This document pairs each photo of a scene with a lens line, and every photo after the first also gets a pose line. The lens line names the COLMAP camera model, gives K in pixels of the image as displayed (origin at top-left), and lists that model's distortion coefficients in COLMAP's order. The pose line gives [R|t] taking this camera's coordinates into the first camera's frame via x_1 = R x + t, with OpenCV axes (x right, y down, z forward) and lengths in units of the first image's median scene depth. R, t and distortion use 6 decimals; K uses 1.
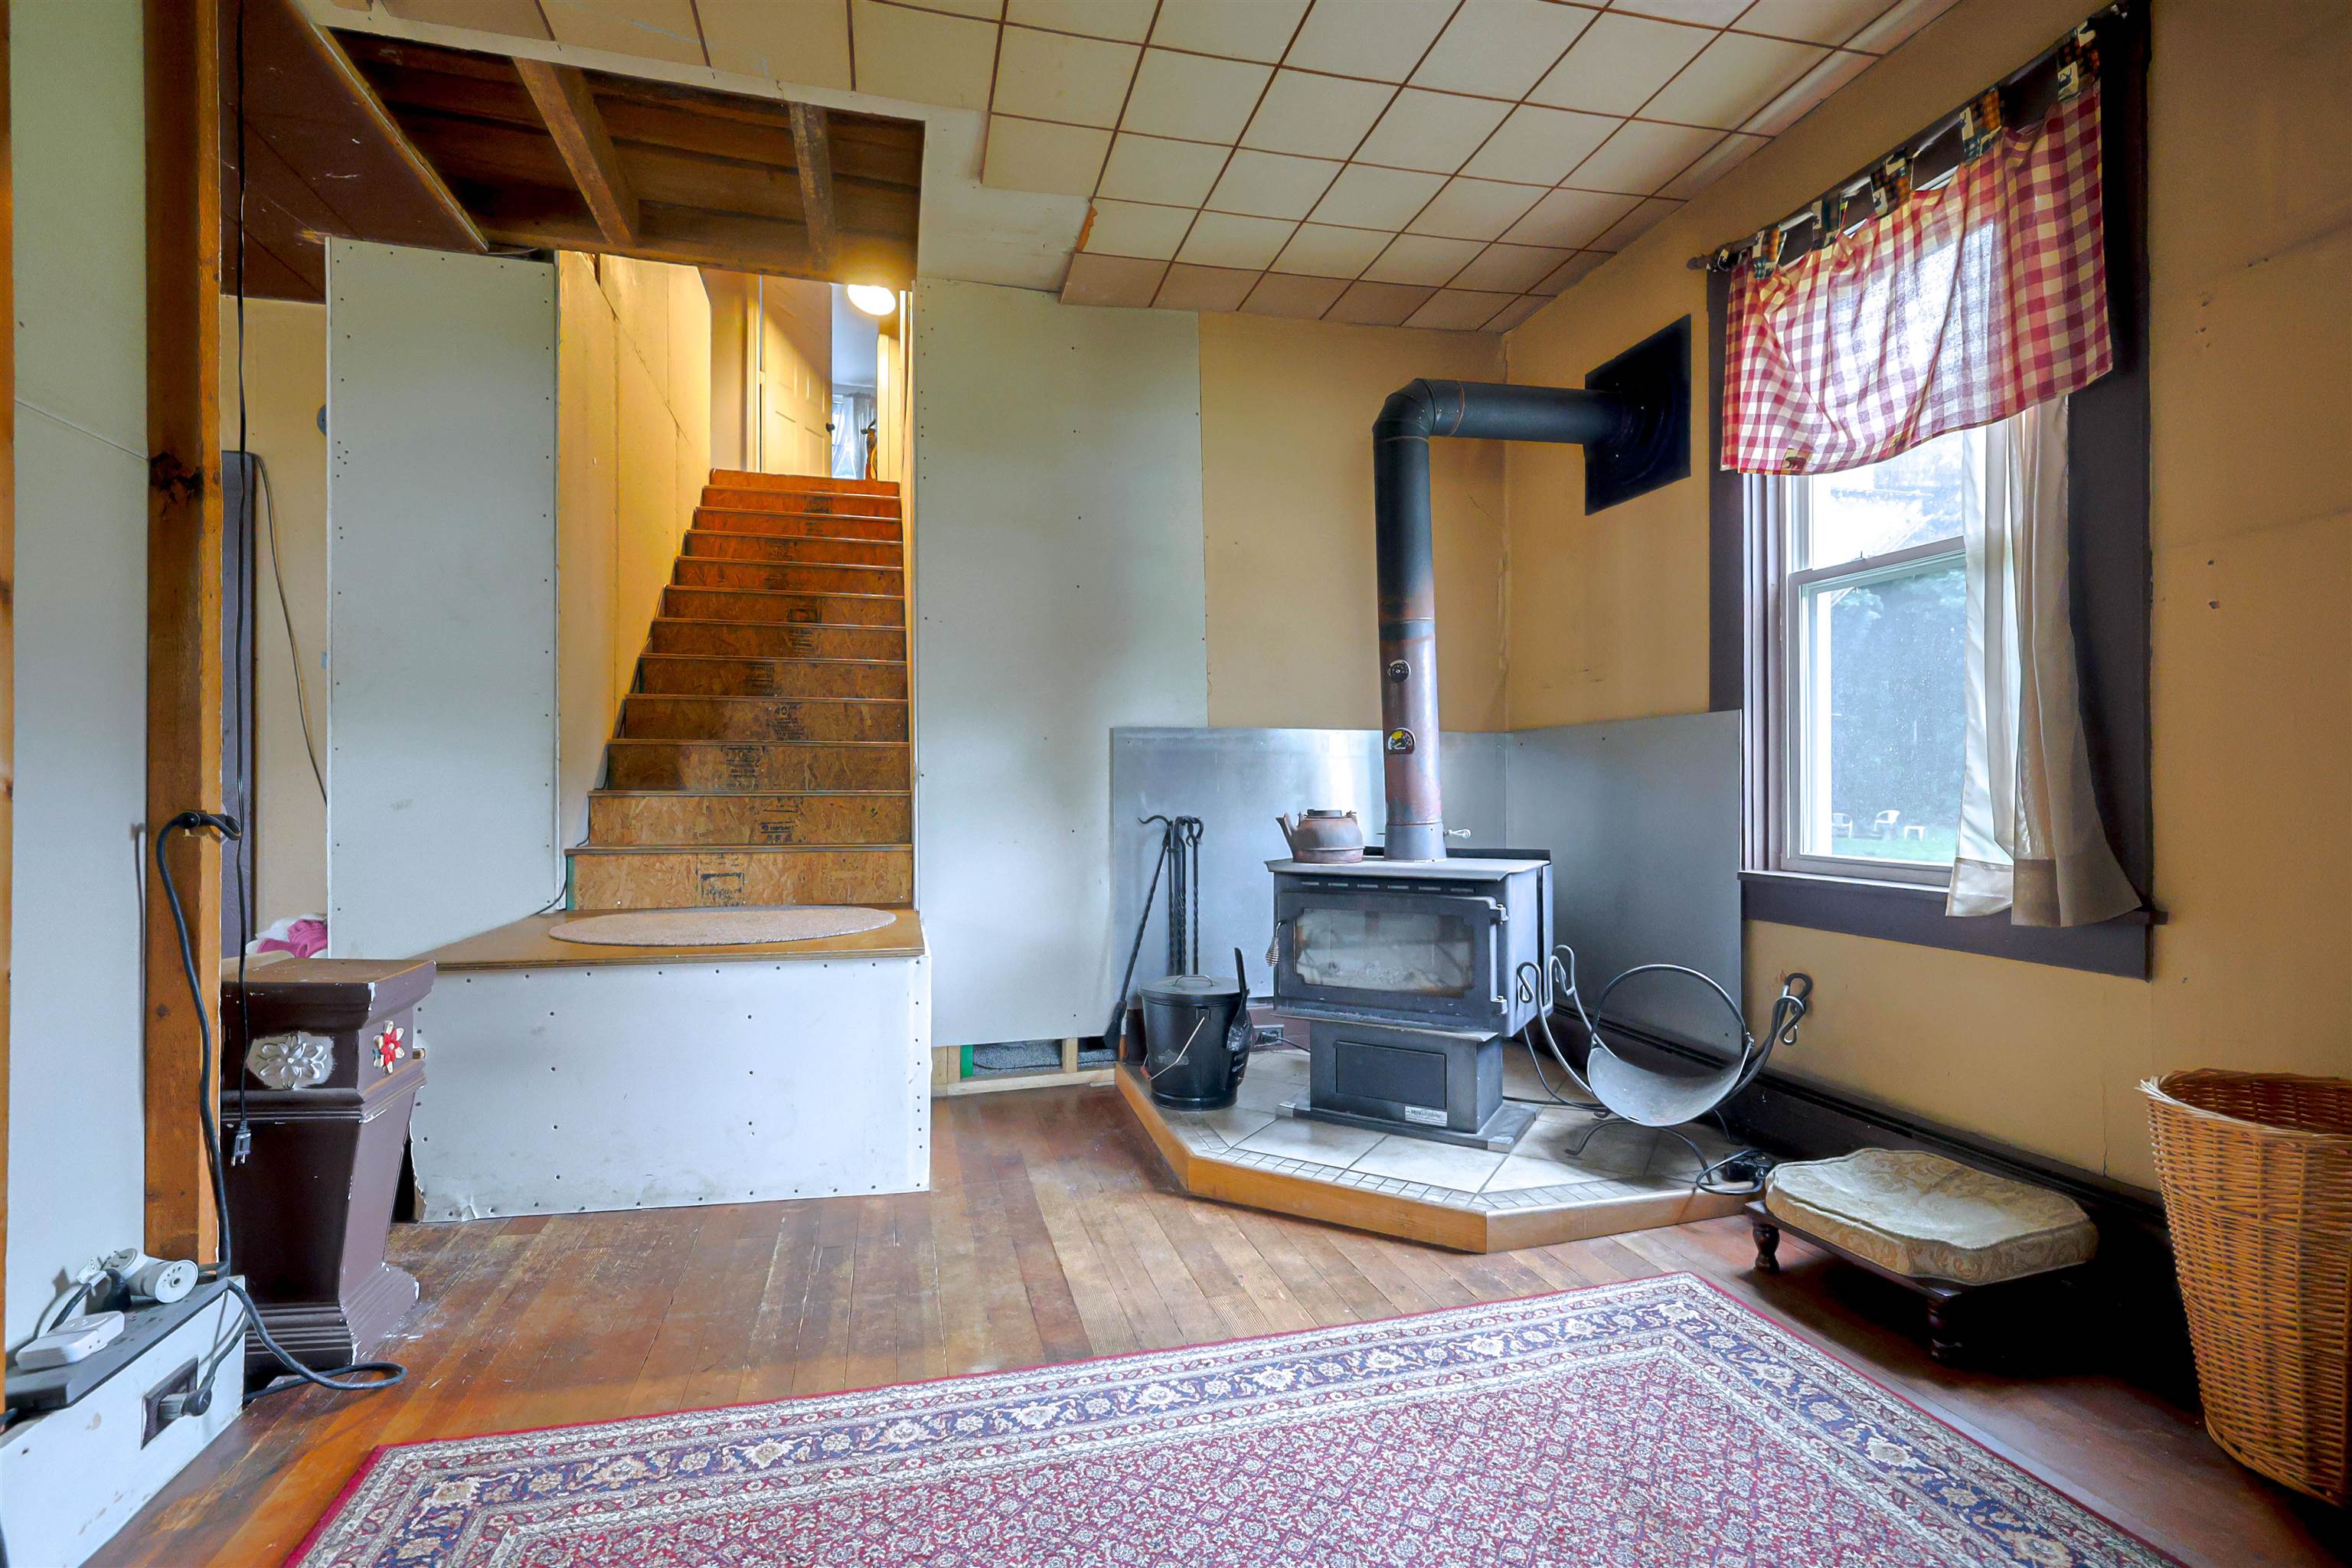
lens RADIAL K [[1050.8, 0, 1156.9], [0, 1050.8, 786.3], [0, 0, 1]] dist [-0.001413, 0.000354]
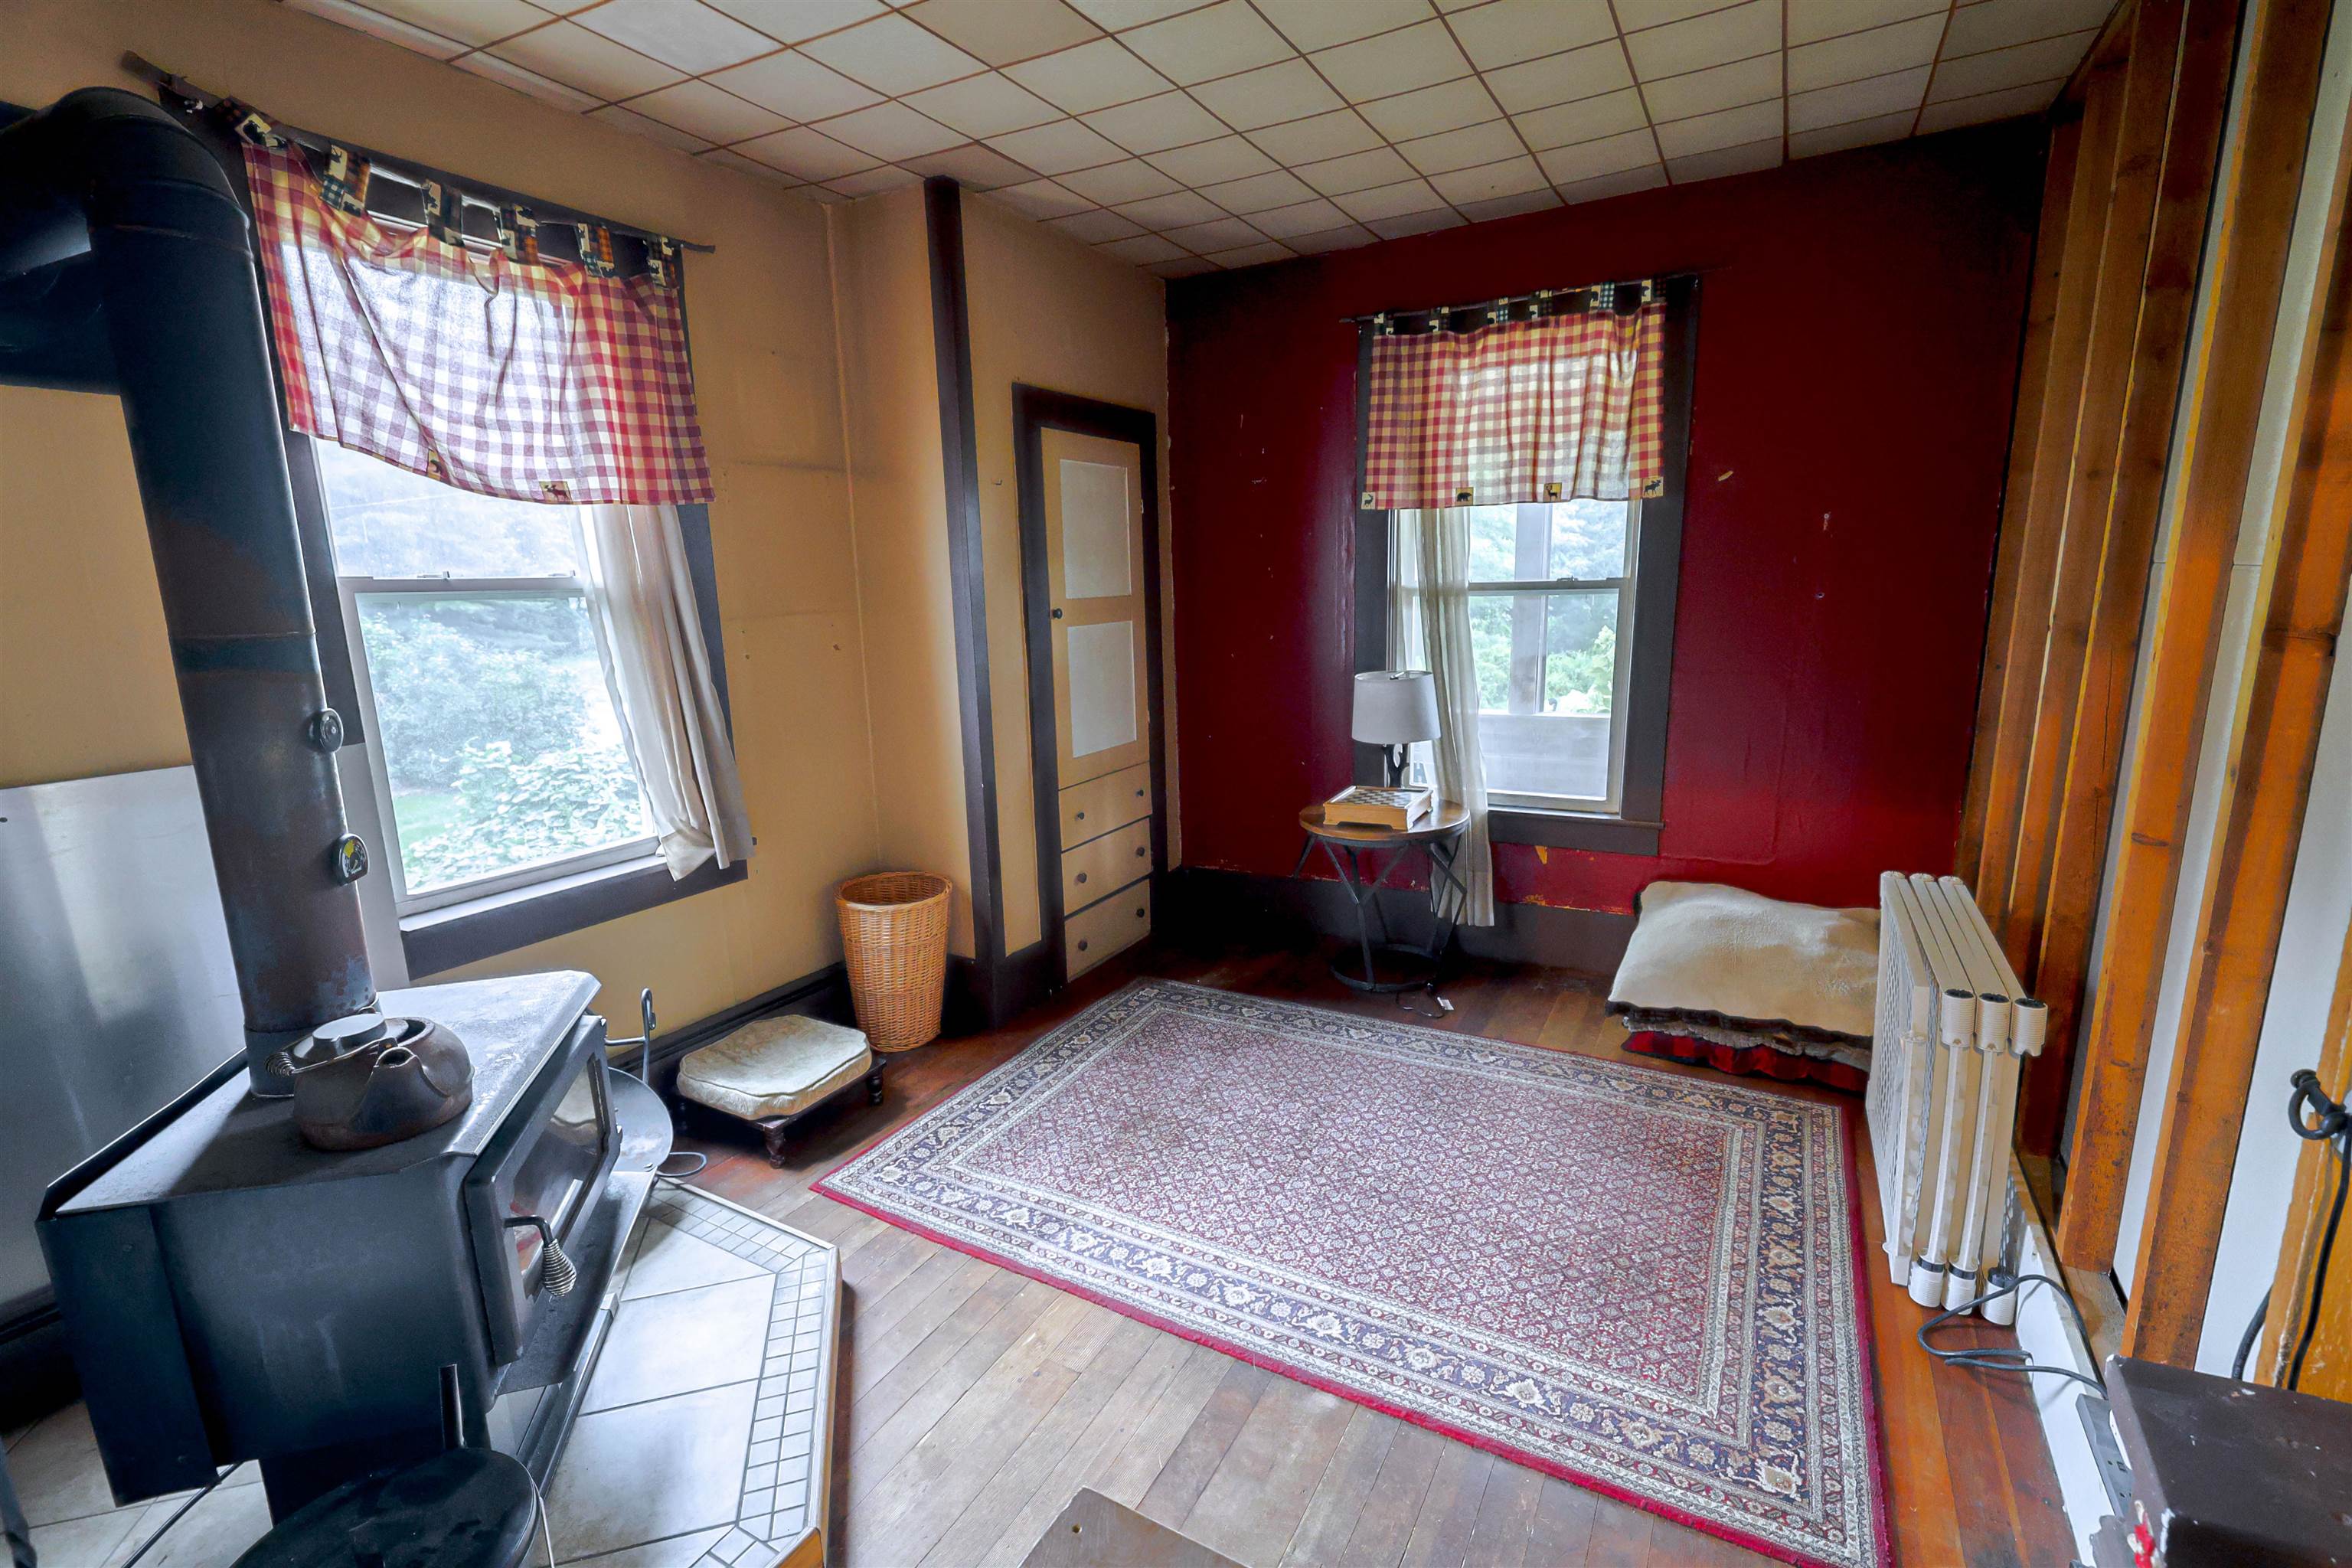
lens RADIAL K [[1050.8, 0, 1191.0], [0, 1050.8, 787.1], [0, 0, 1]] dist [-0.001413, 0.000354]
pose [[-0.730453, -0.116389, 0.672973, -0.791090], [0.022422, 0.980754, 0.193956, -0.308994], [-0.682595, 0.156764, -0.713785, 1.937671]]
